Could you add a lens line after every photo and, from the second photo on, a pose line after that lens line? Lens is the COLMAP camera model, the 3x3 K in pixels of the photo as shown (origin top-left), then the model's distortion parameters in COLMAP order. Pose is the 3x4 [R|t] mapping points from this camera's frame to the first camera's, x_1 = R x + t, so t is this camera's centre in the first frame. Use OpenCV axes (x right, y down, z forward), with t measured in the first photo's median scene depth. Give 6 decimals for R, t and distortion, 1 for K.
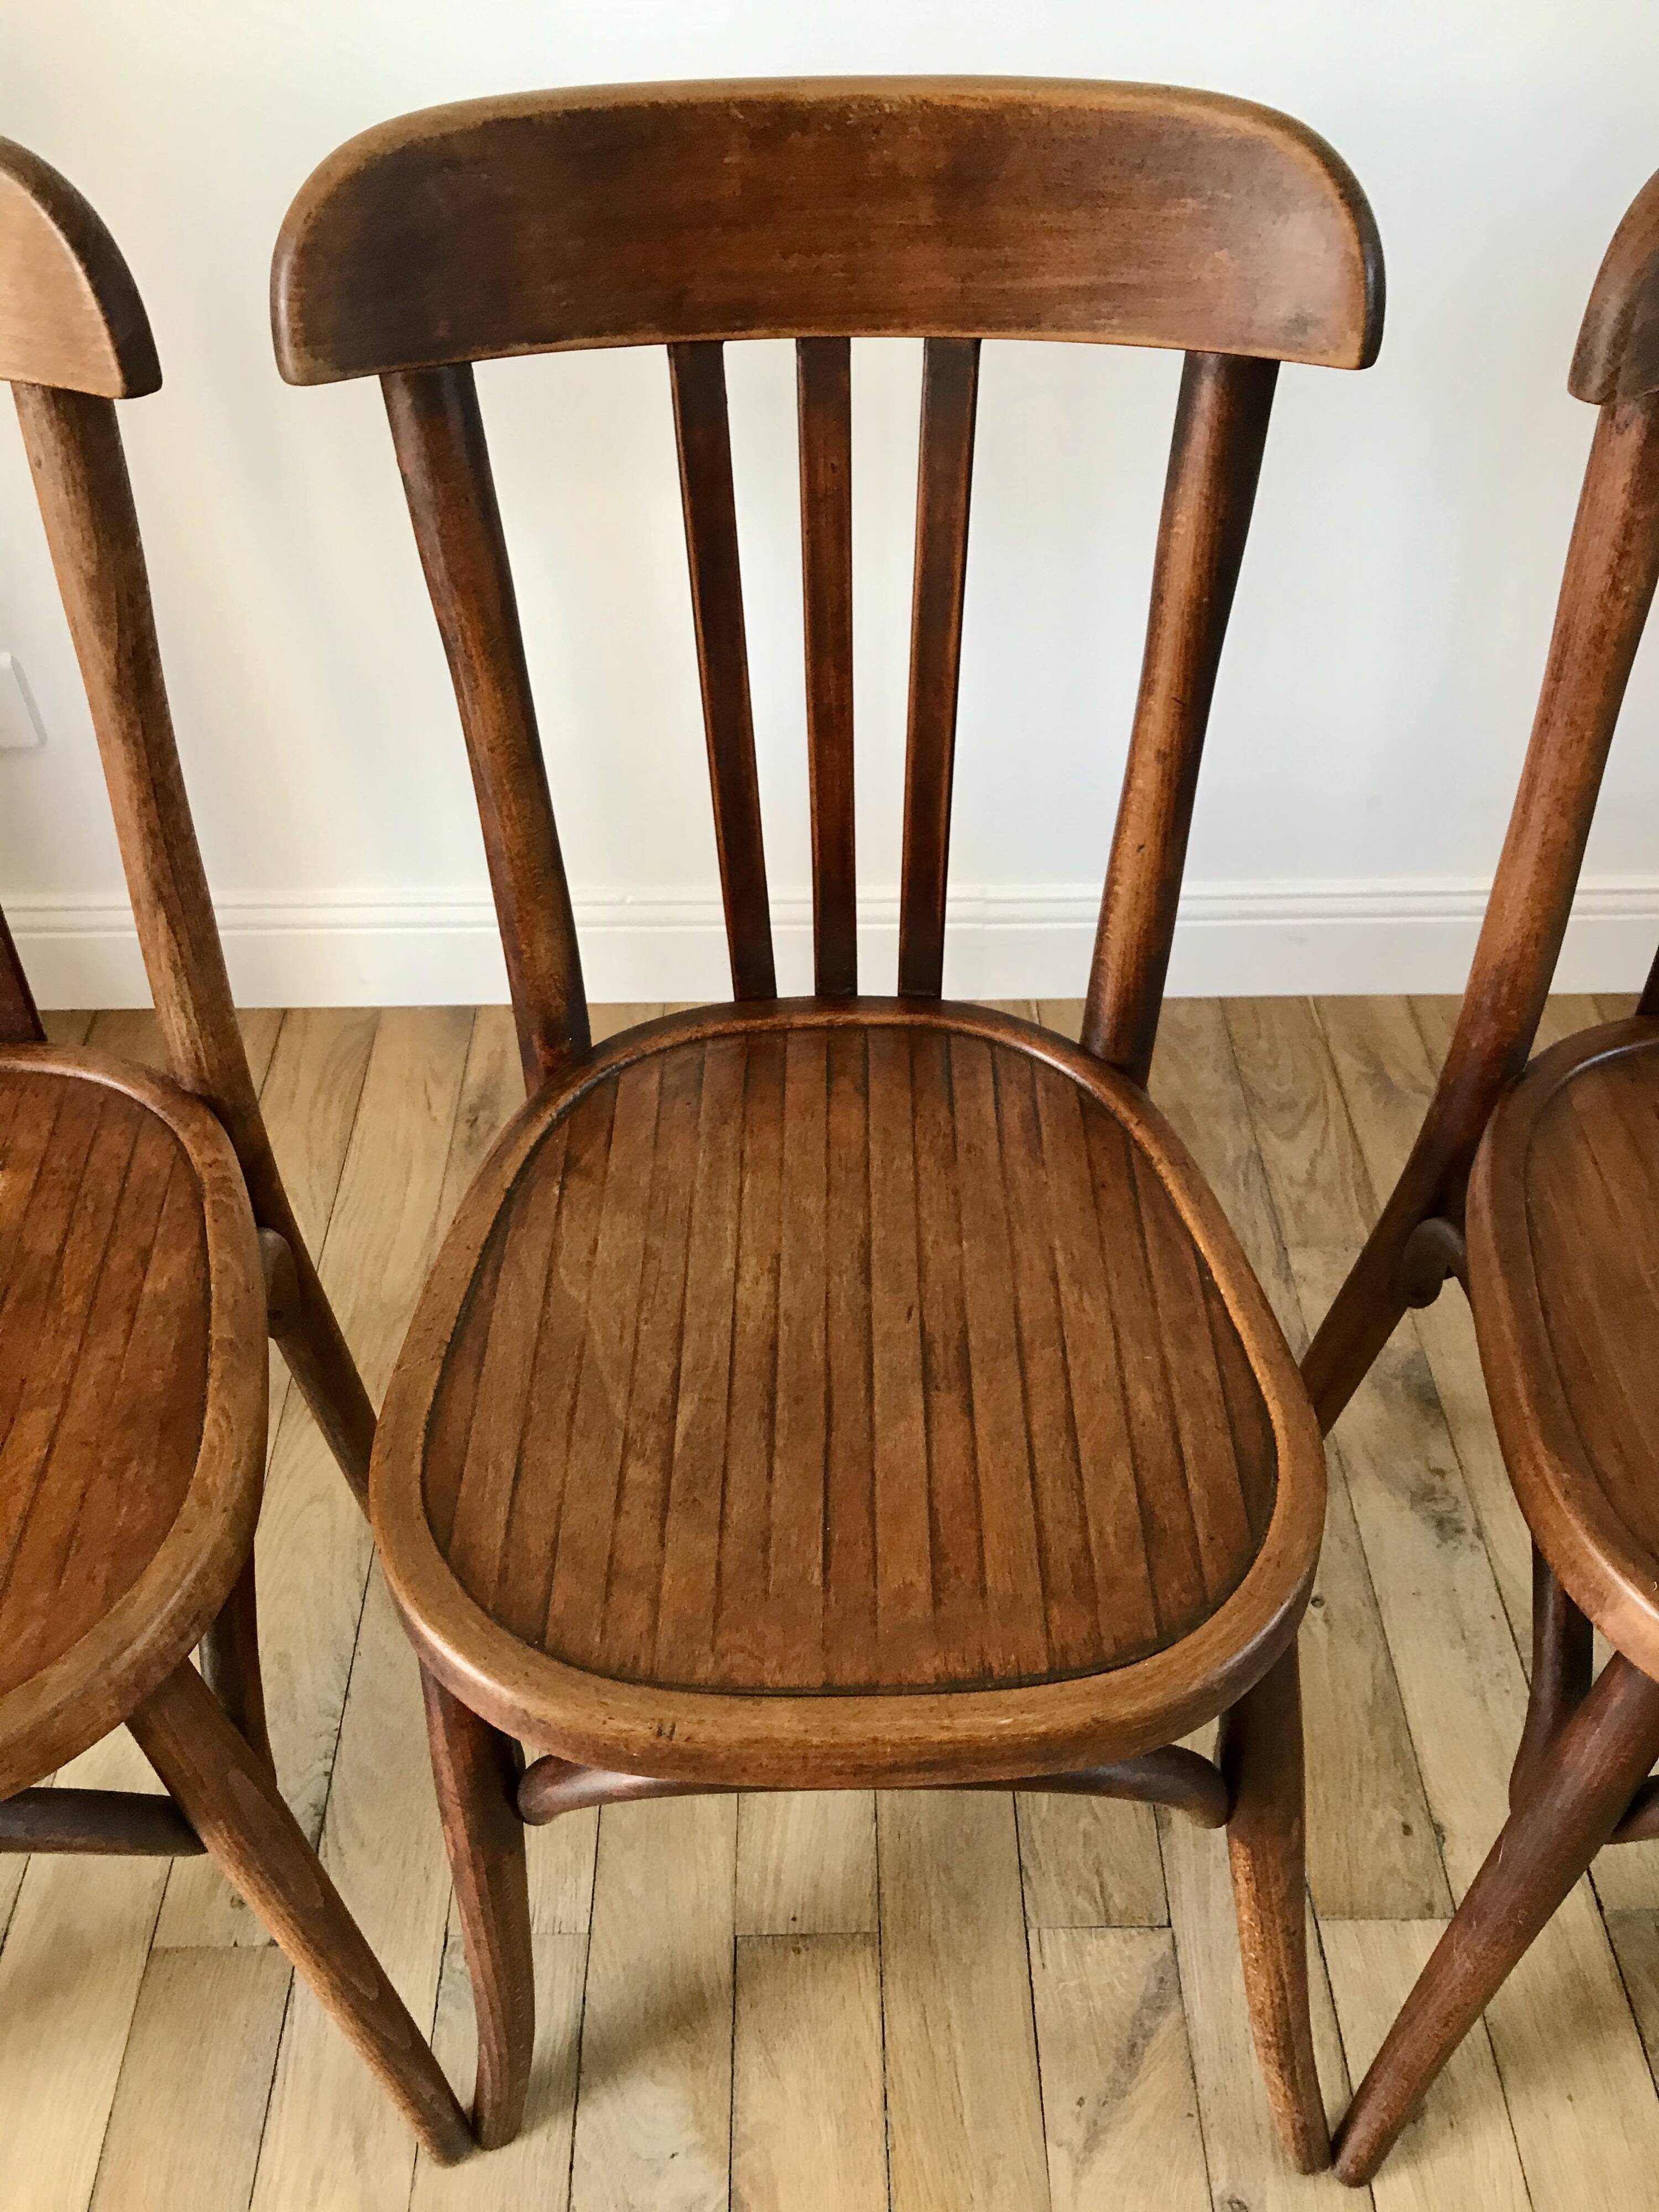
lens RADIAL K [[1751.3, 0, 829.5], [0, 1751.3, 1106.0], [0, 0, 1]] dist [0.014958, -0.010753]
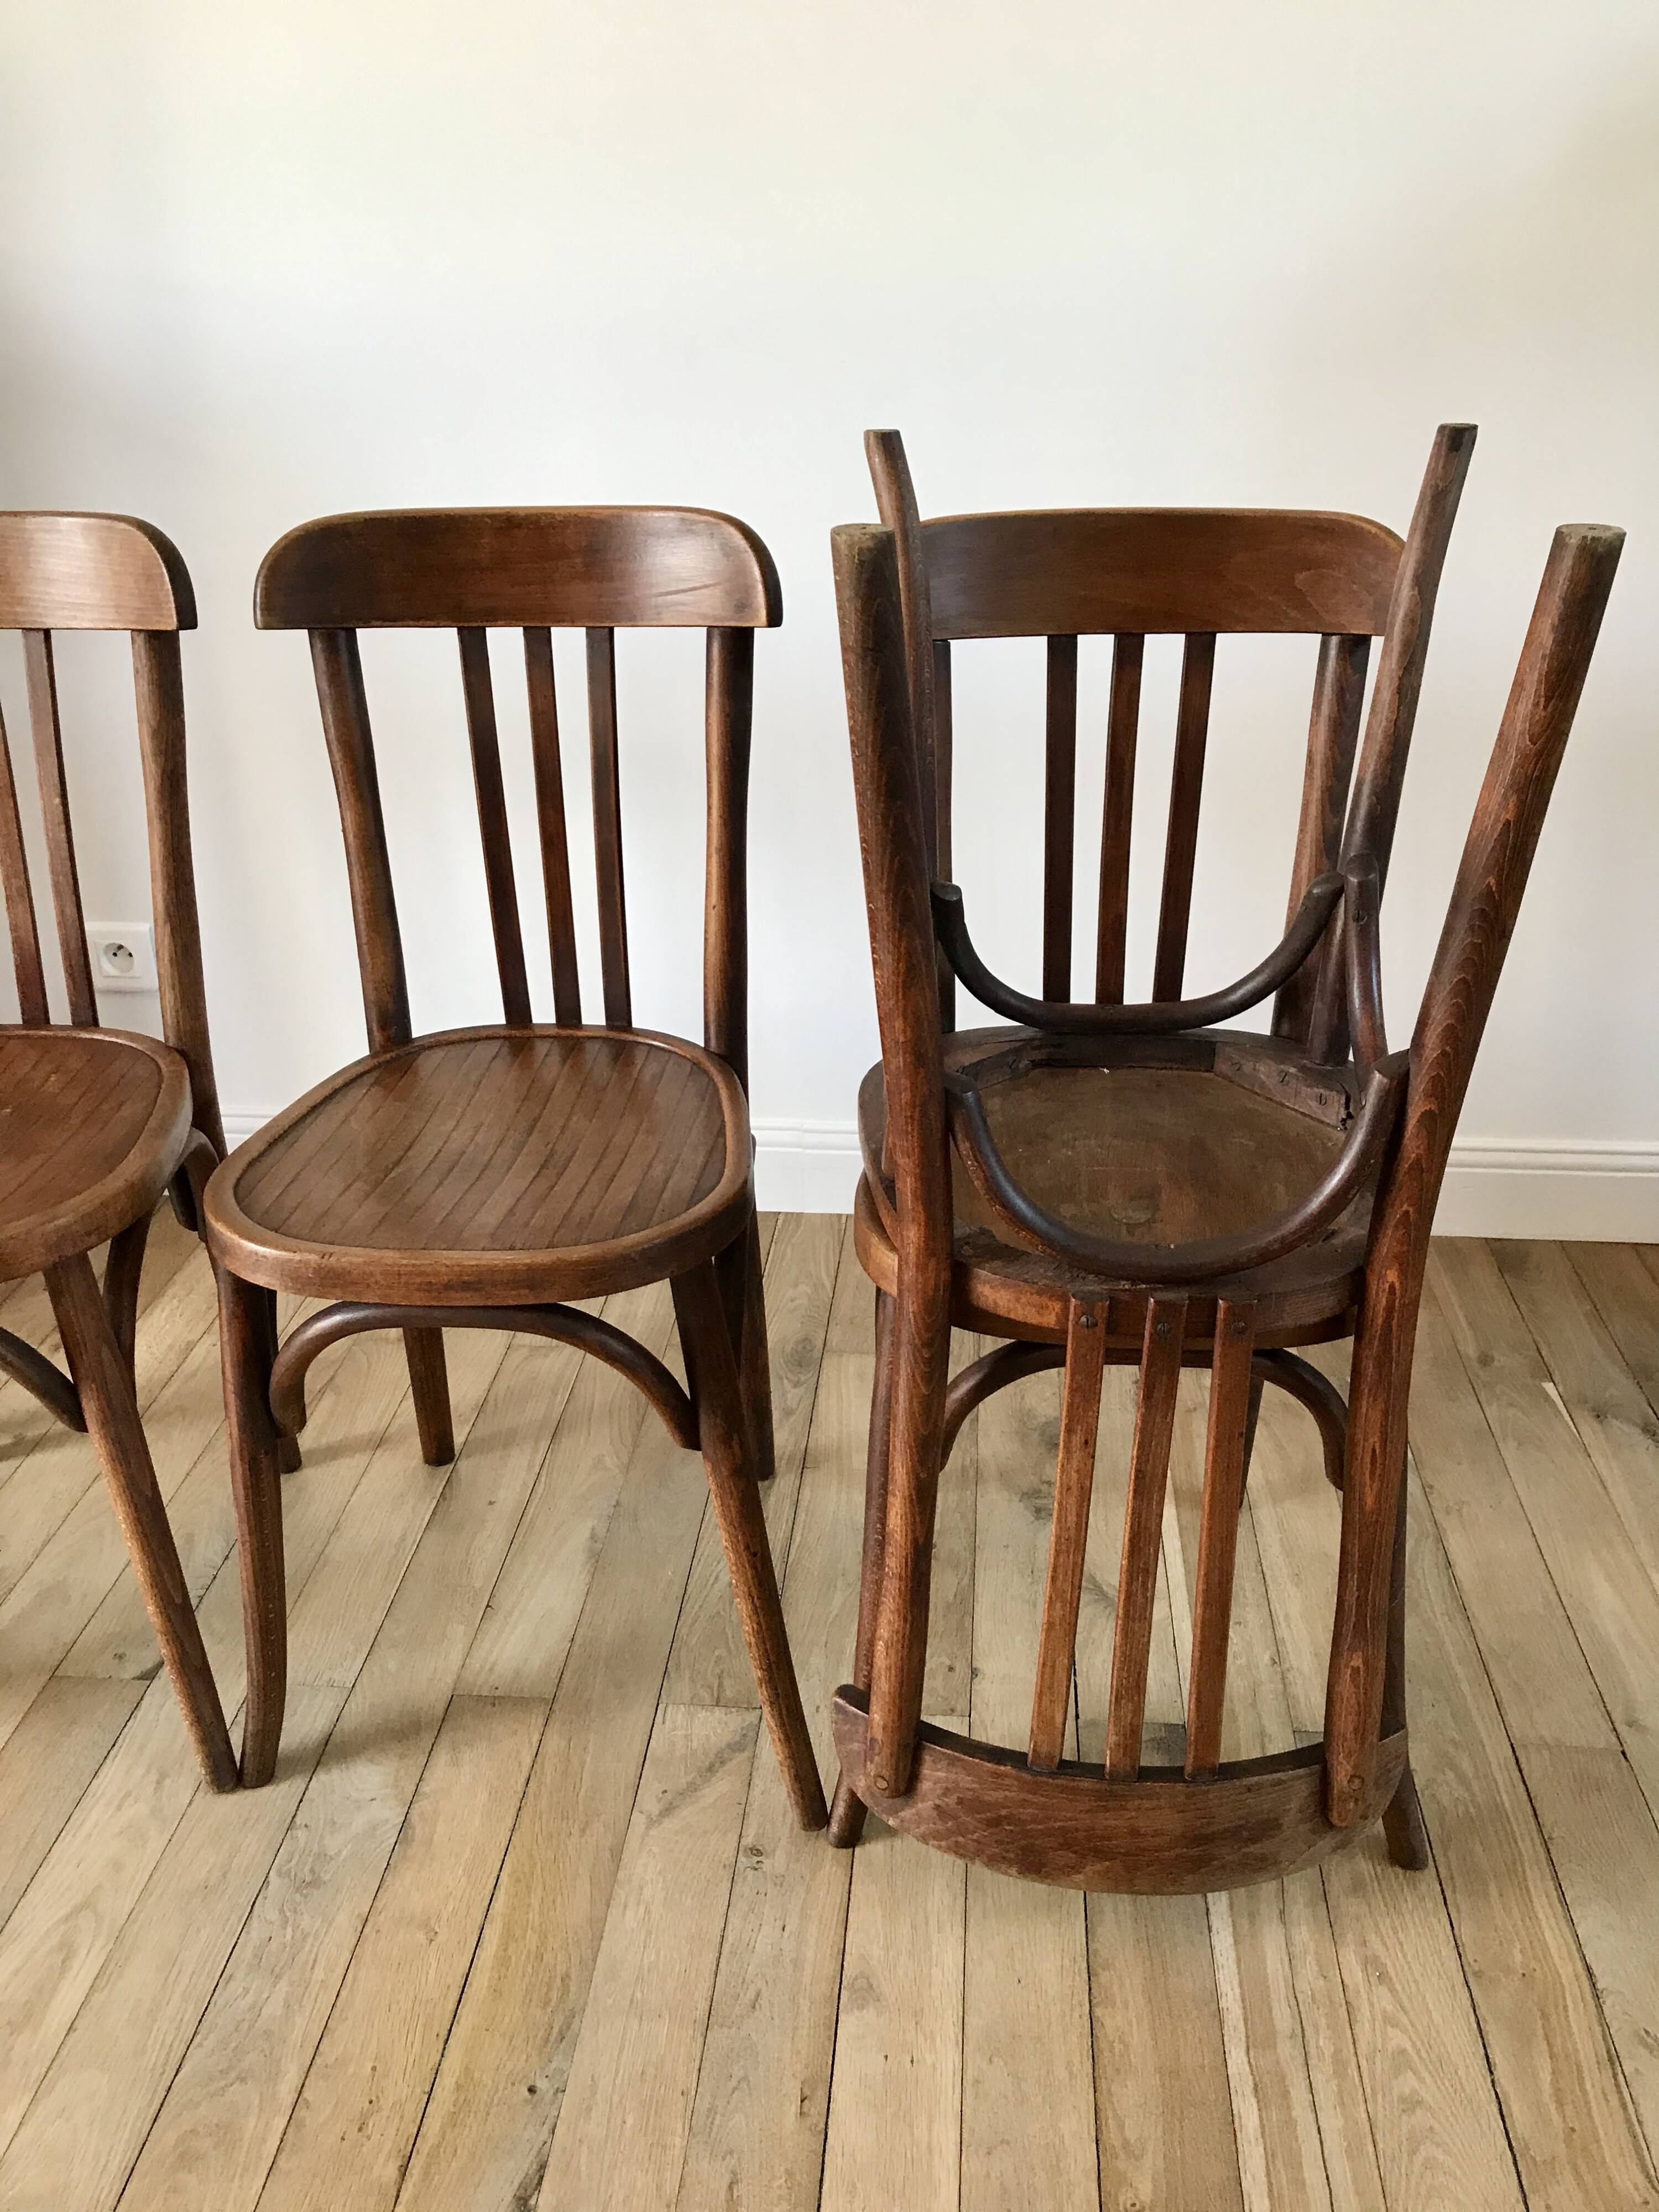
lens RADIAL K [[1751.3, 0, 829.5], [0, 1751.3, 1106.0], [0, 0, 1]] dist [0.014958, -0.010753]
pose [[0.995484, 0.043970, -0.084136, 0.419927], [-0.067420, 0.951396, -0.300500, 0.523604], [0.066834, 0.304816, 0.950063, -0.554453]]
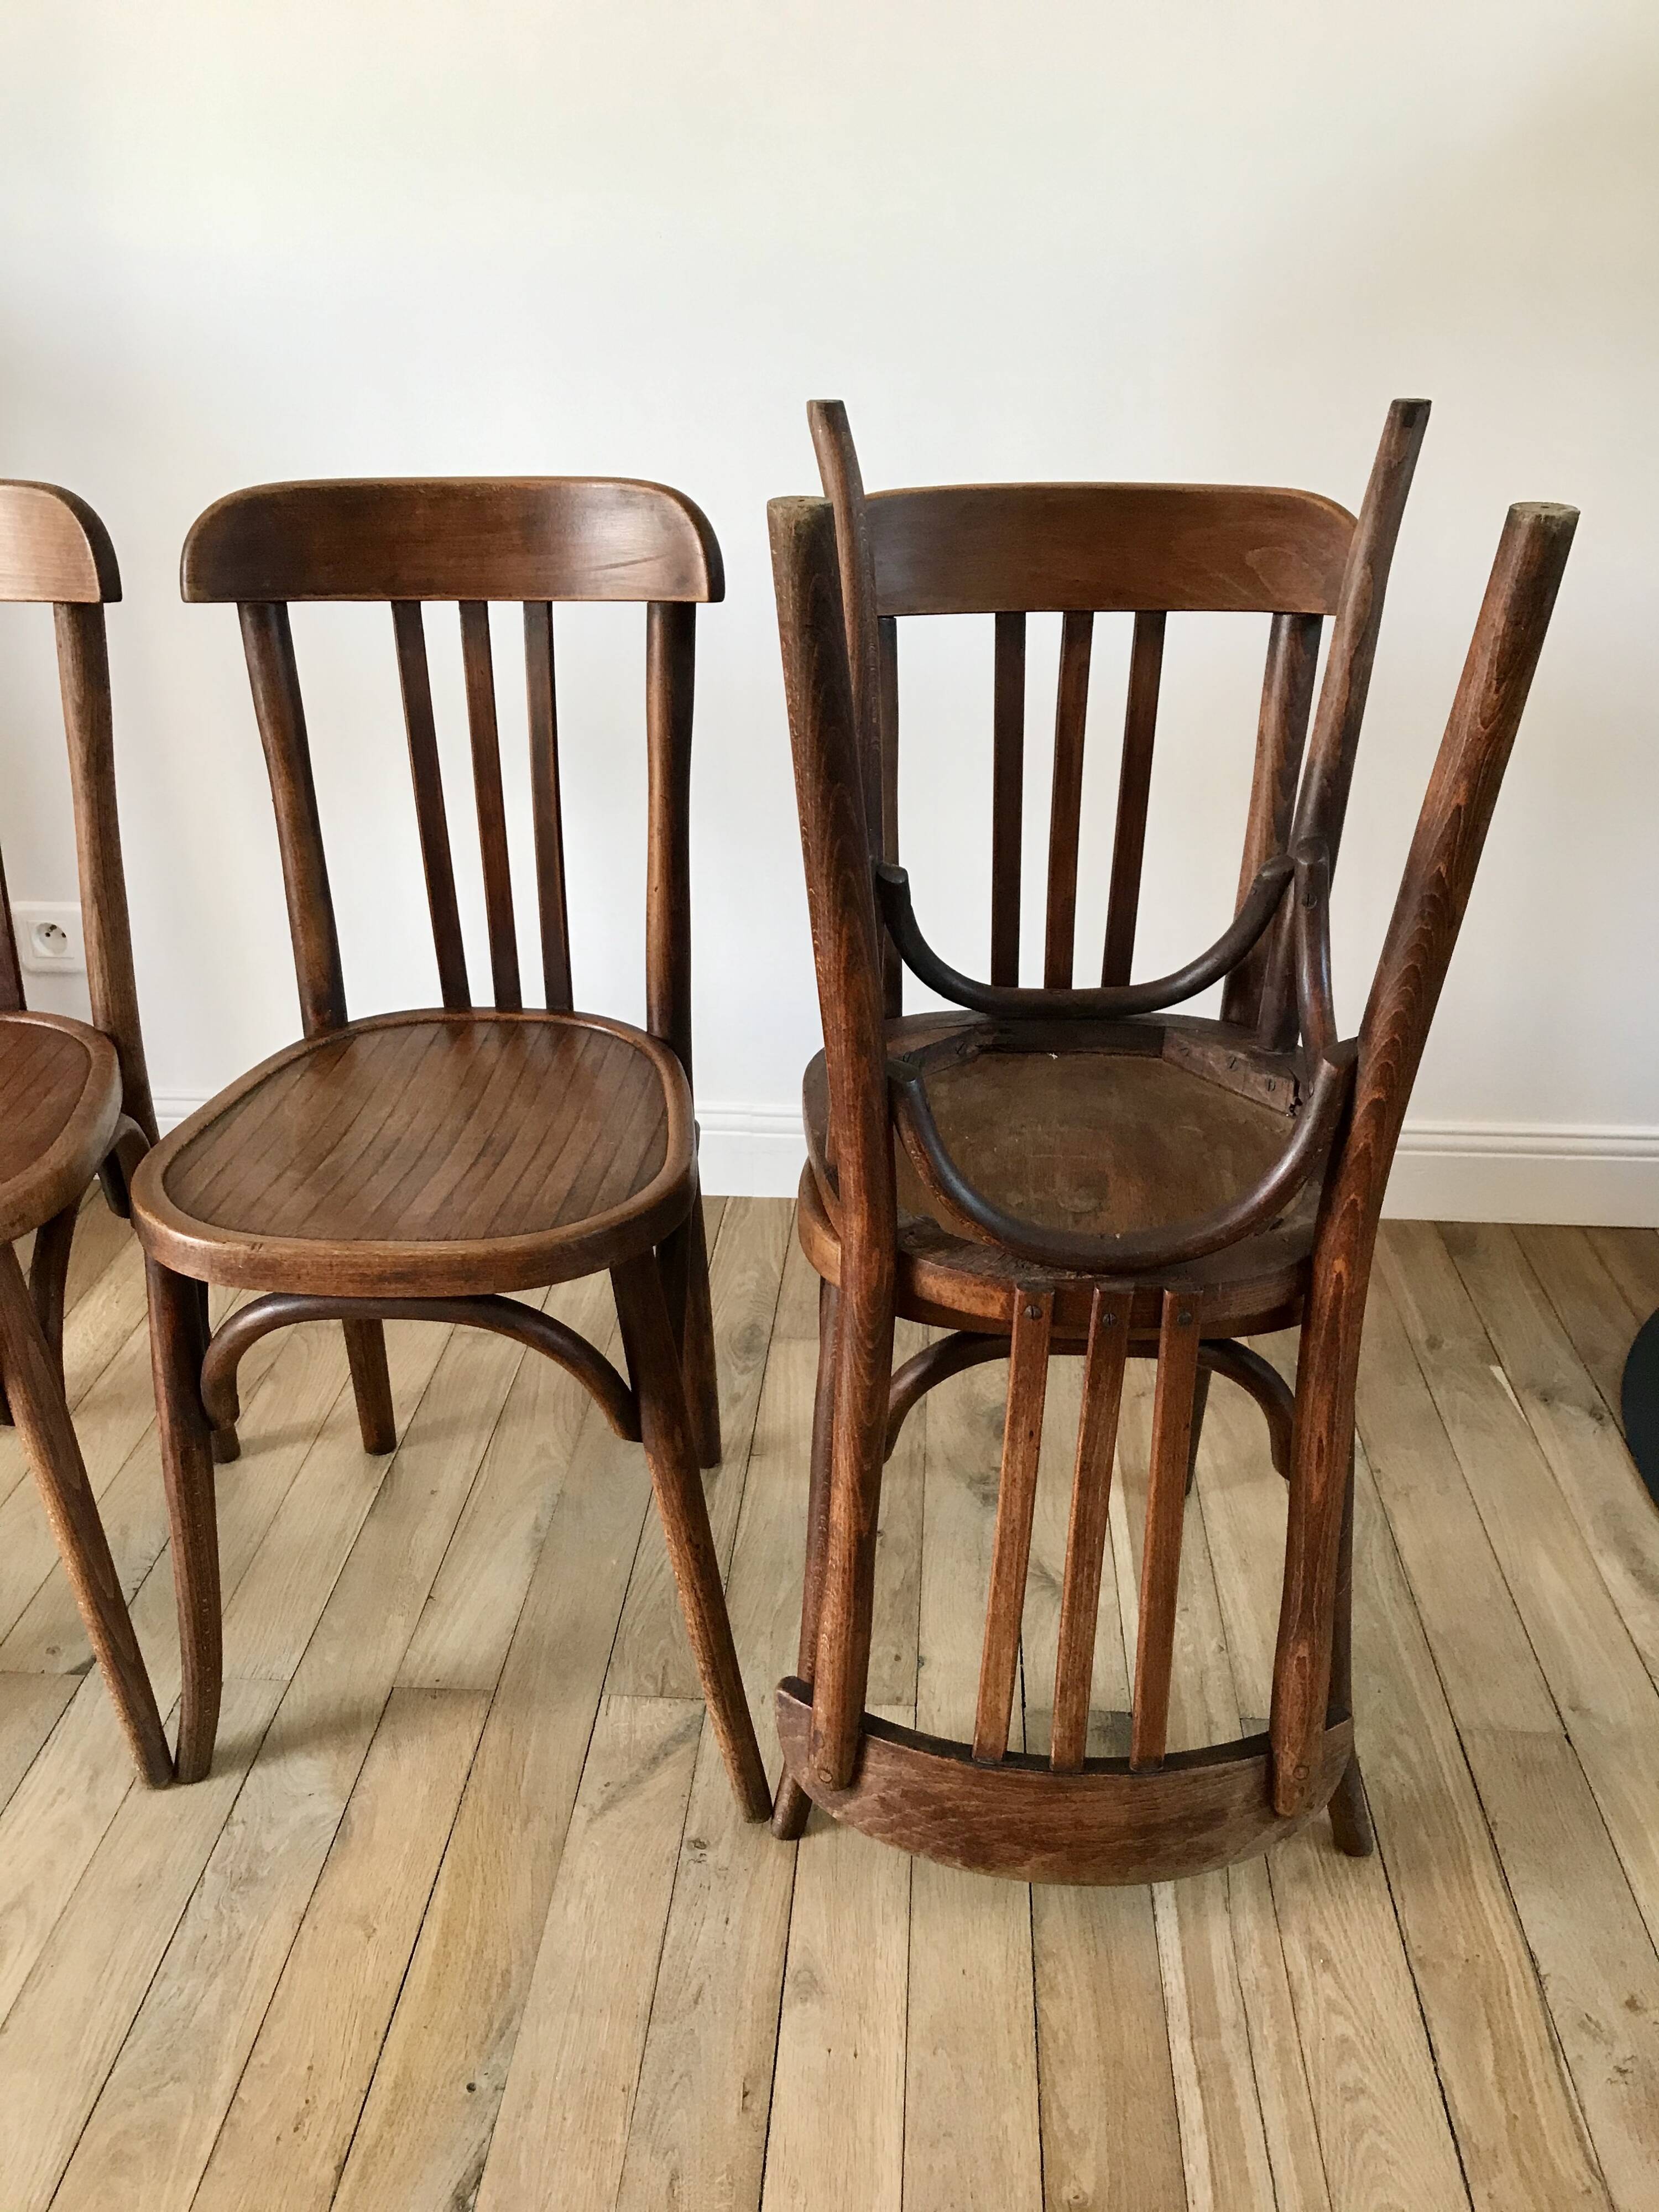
lens RADIAL K [[1752.2, 0, 818.9], [0, 1752.2, 1115.8], [0, 0, 1]] dist [0.010278, 0.000293]
pose [[0.996929, 0.045250, -0.063916, 0.427608], [-0.061662, 0.956699, -0.284472, 0.509204], [0.048276, 0.287540, 0.956551, -0.533498]]
